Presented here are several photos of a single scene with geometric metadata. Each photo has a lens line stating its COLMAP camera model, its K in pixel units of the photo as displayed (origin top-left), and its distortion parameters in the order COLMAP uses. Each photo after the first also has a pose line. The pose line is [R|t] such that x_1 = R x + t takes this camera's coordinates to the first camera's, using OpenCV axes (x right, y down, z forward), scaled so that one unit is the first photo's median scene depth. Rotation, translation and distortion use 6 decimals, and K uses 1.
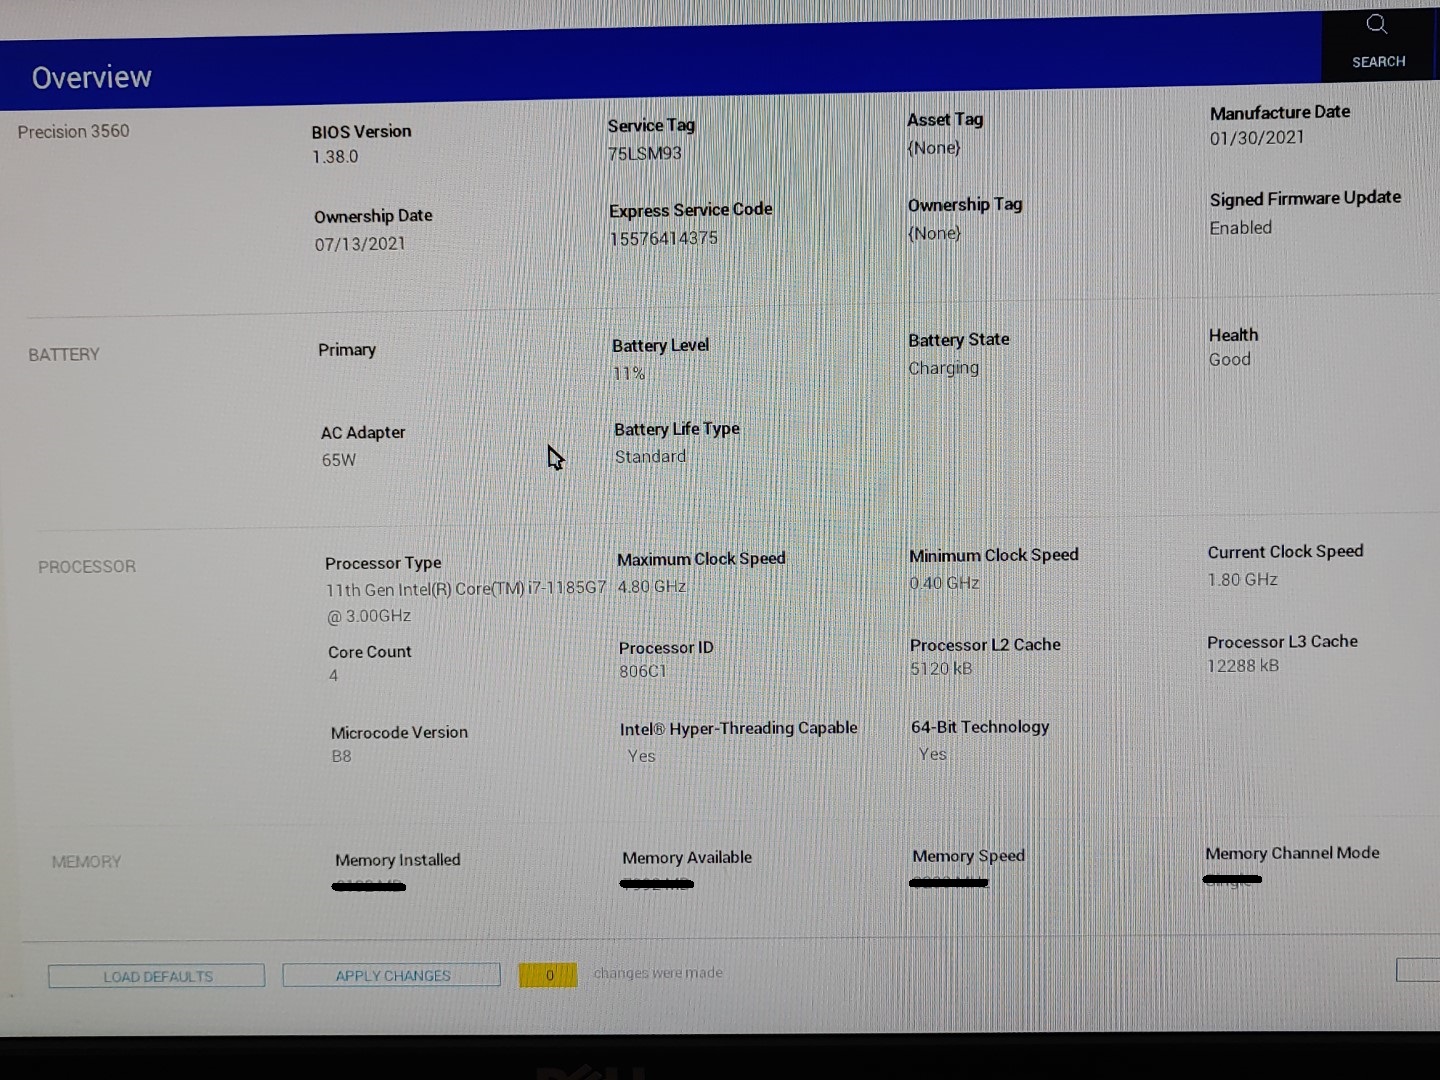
lens RADIAL K [[1489.6, 0, 720.0], [0, 1489.6, 540.0], [0, 0, 1]] dist [0.015971, -0.033440]
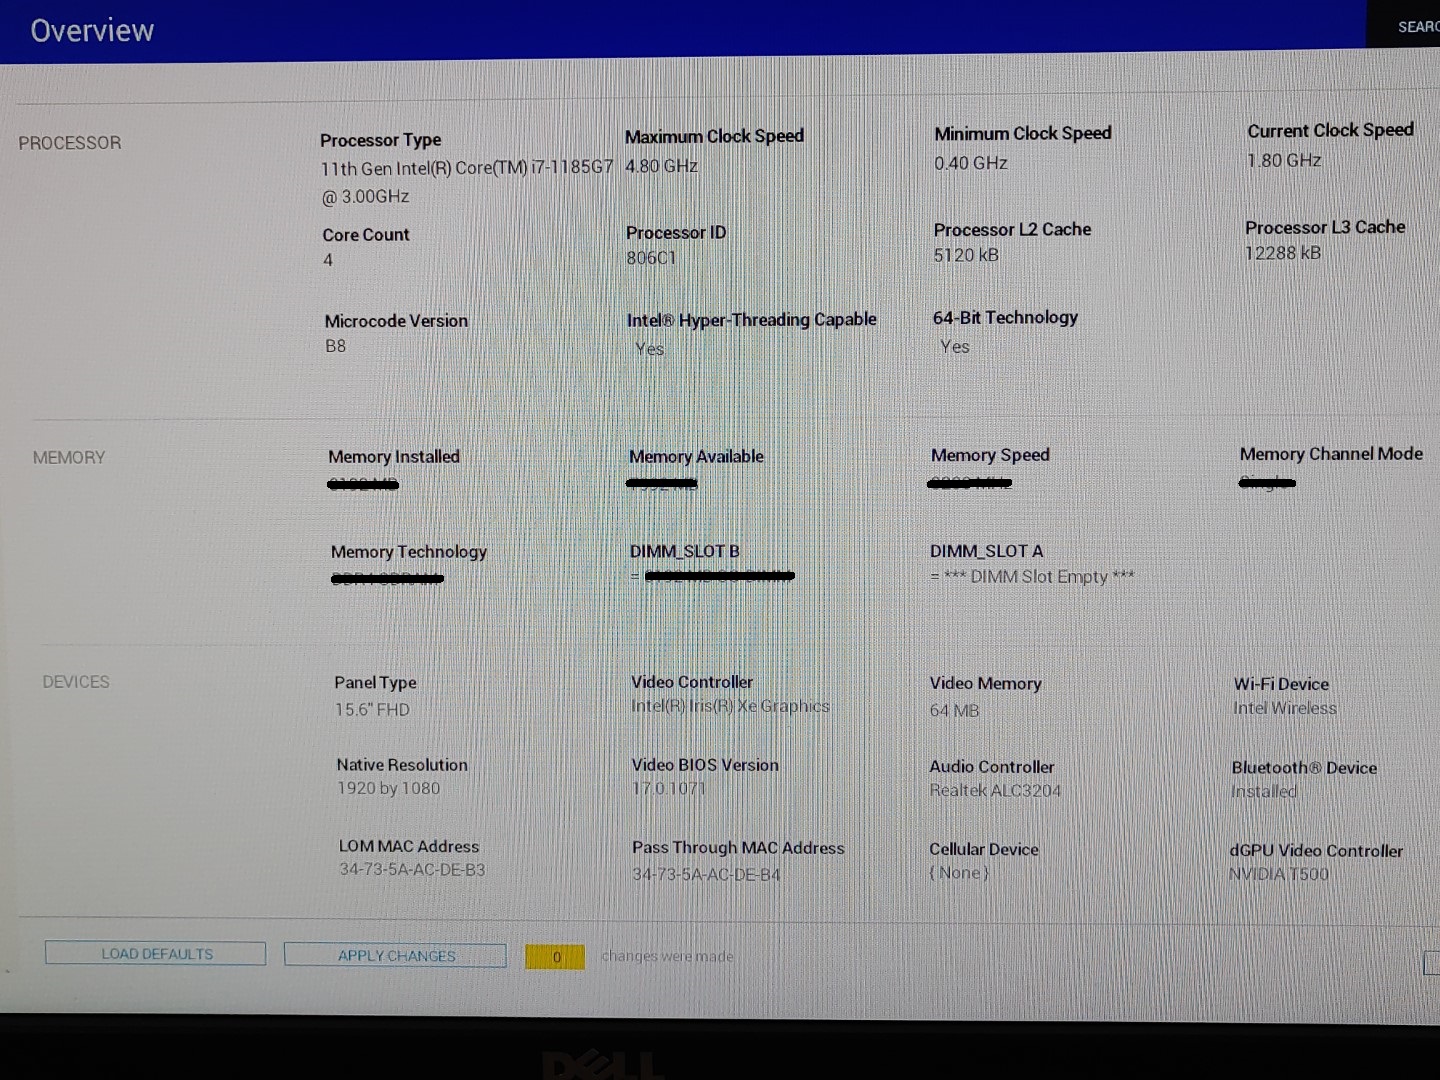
lens RADIAL K [[1533.4, 0, 727.5], [0, 1533.4, 541.2], [0, 0, 1]] dist [-0.012991, 0.073570]
pose [[0.999922, 0.011344, -0.005206, 0.003737], [-0.011253, 0.999788, 0.017261, 0.252133], [0.005401, -0.017201, 0.999837, 0.017614]]
